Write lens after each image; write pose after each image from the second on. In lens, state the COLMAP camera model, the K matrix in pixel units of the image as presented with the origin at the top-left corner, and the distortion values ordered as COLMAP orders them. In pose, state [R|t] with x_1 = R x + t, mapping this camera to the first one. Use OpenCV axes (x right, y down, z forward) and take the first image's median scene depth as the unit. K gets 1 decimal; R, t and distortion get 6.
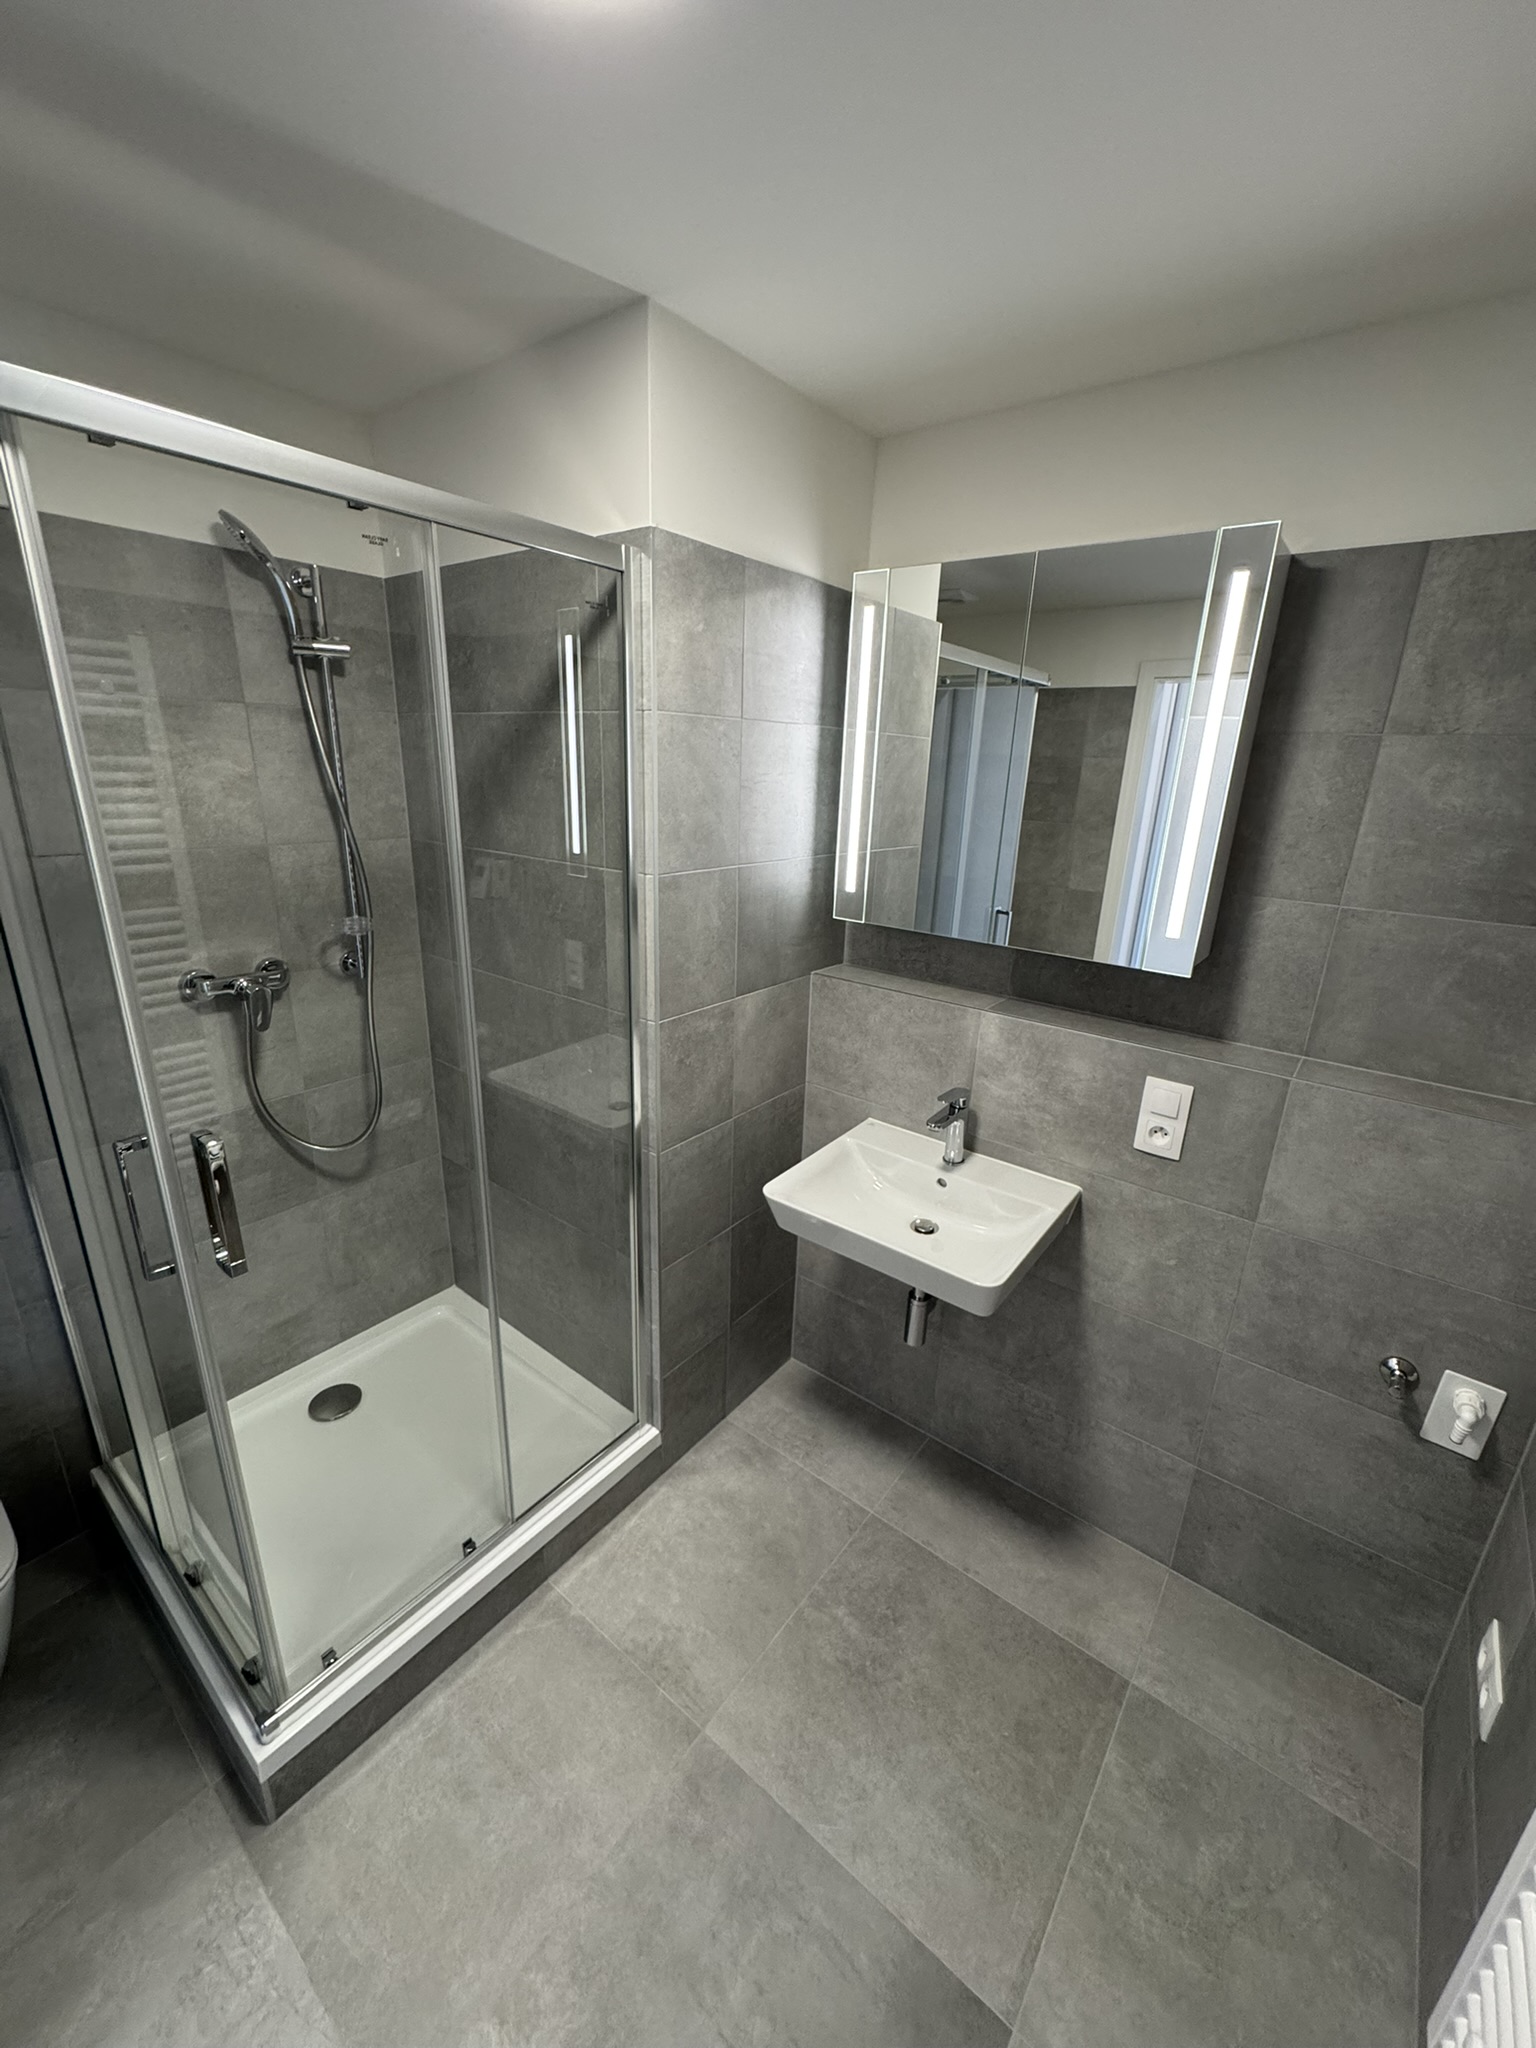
lens RADIAL K [[813.5, 0, 768.0], [0, 813.5, 1024.0], [0, 0, 1]] dist [0.000867, 0.000385]
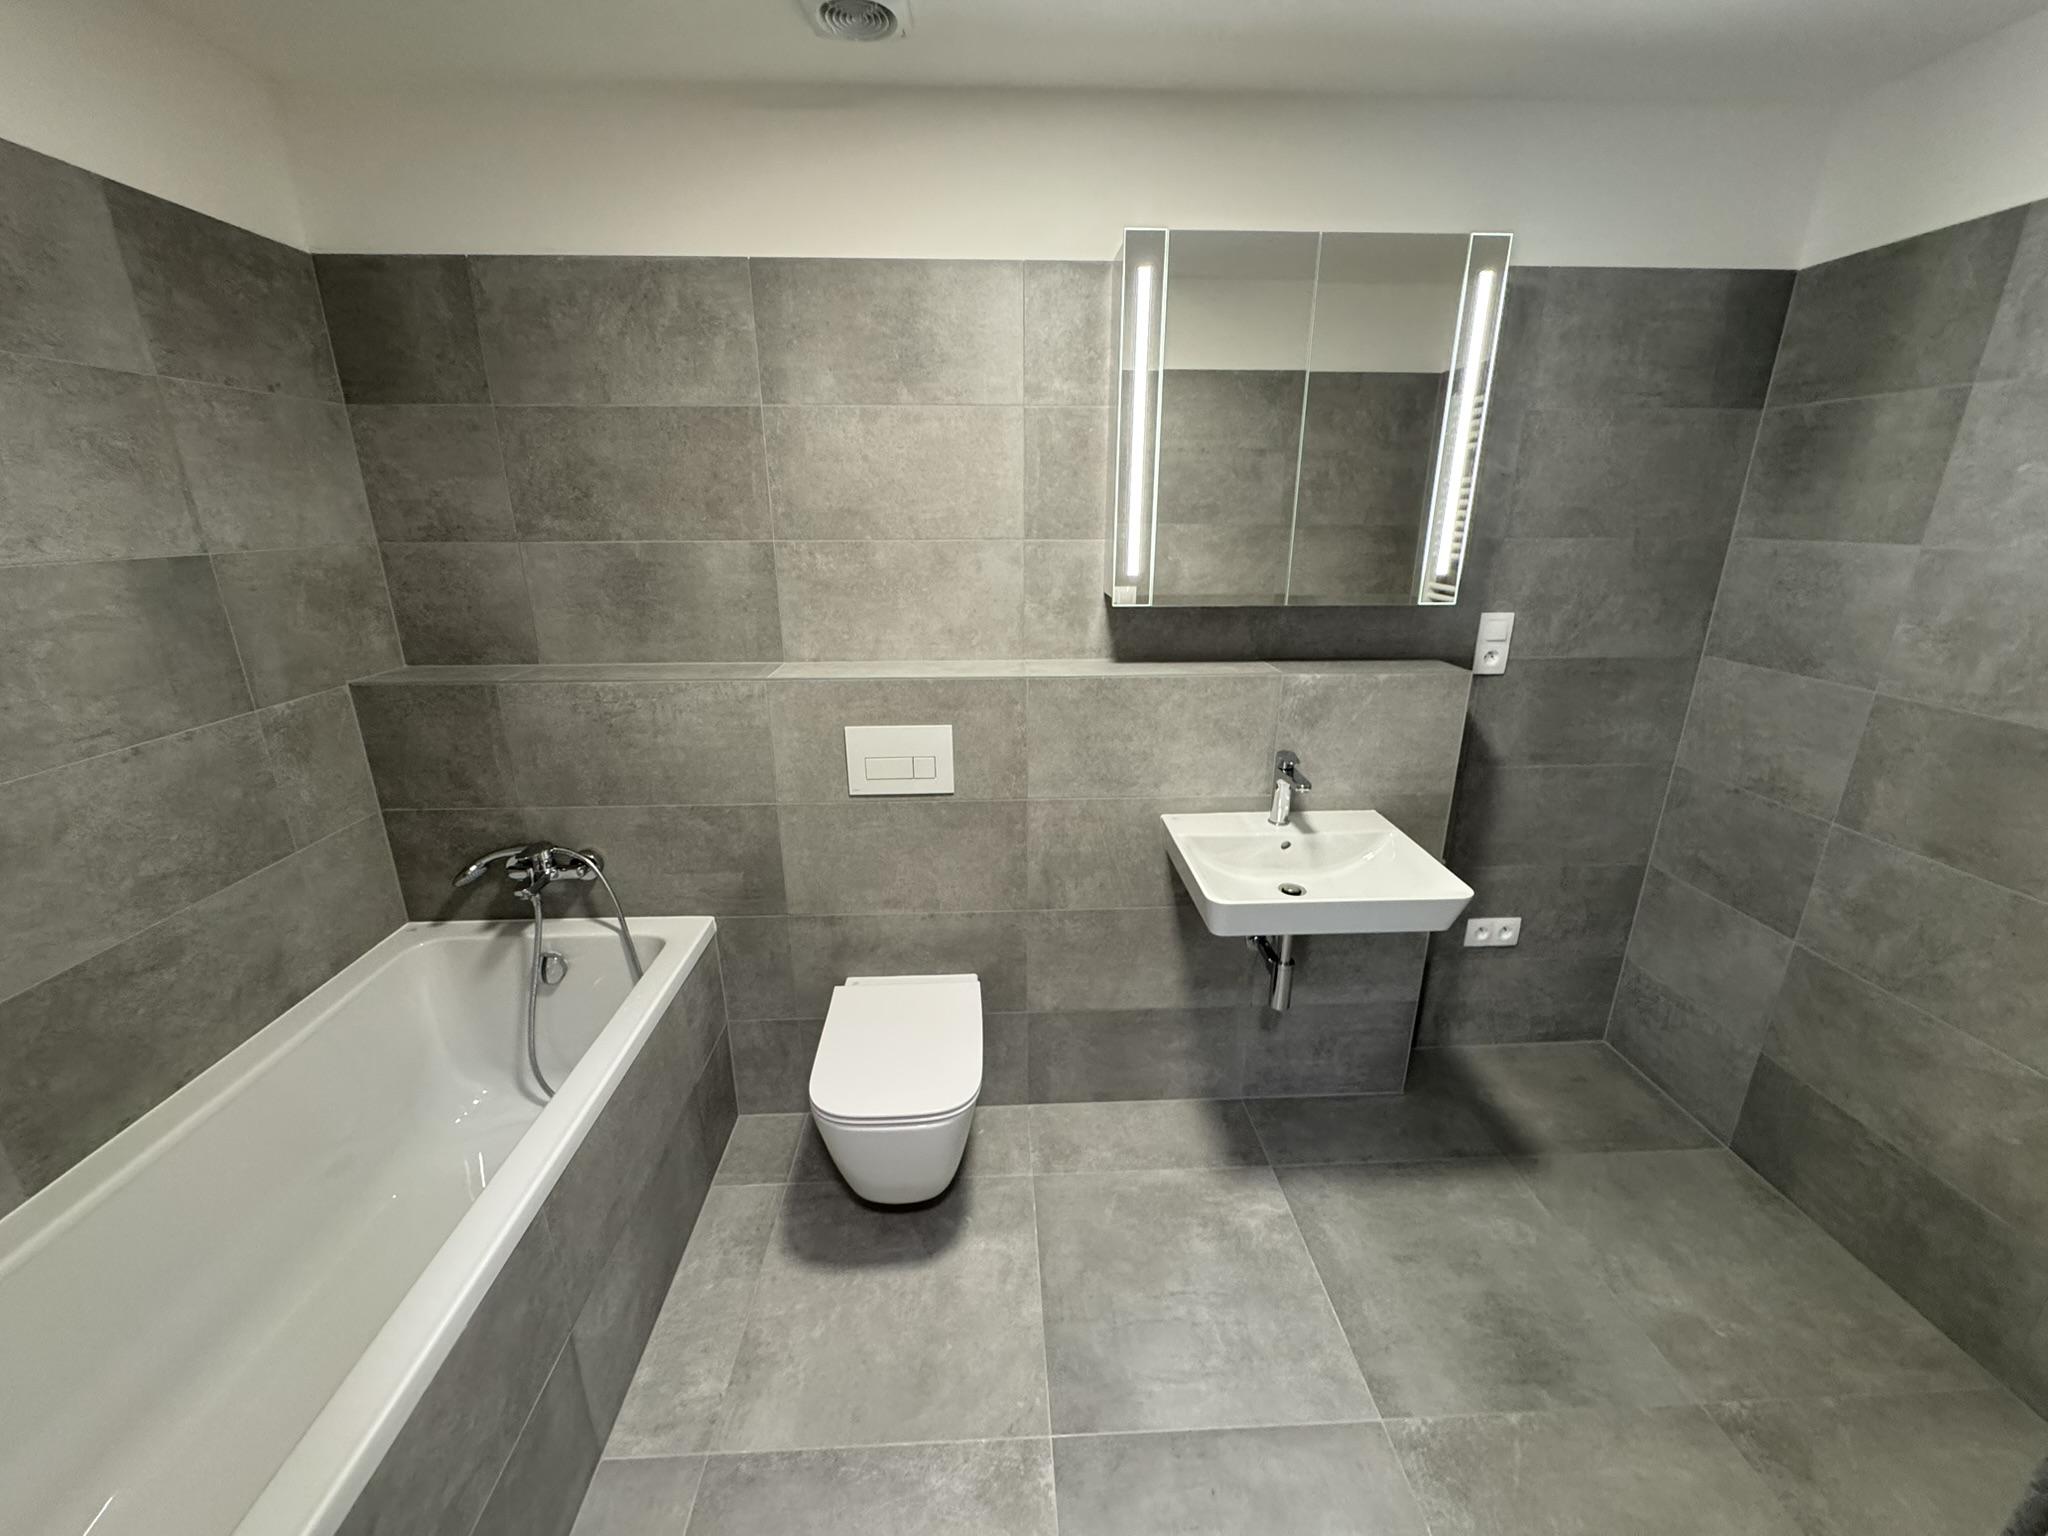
lens RADIAL K [[813.5, 0, 1024.0], [0, 813.5, 768.0], [0, 0, 1]] dist [0.000867, 0.000385]
pose [[0.751609, -0.236994, 0.615563, -0.706534], [0.233184, 0.968431, 0.088129, -0.073711], [-0.617016, 0.077301, 0.783145, 0.415797]]
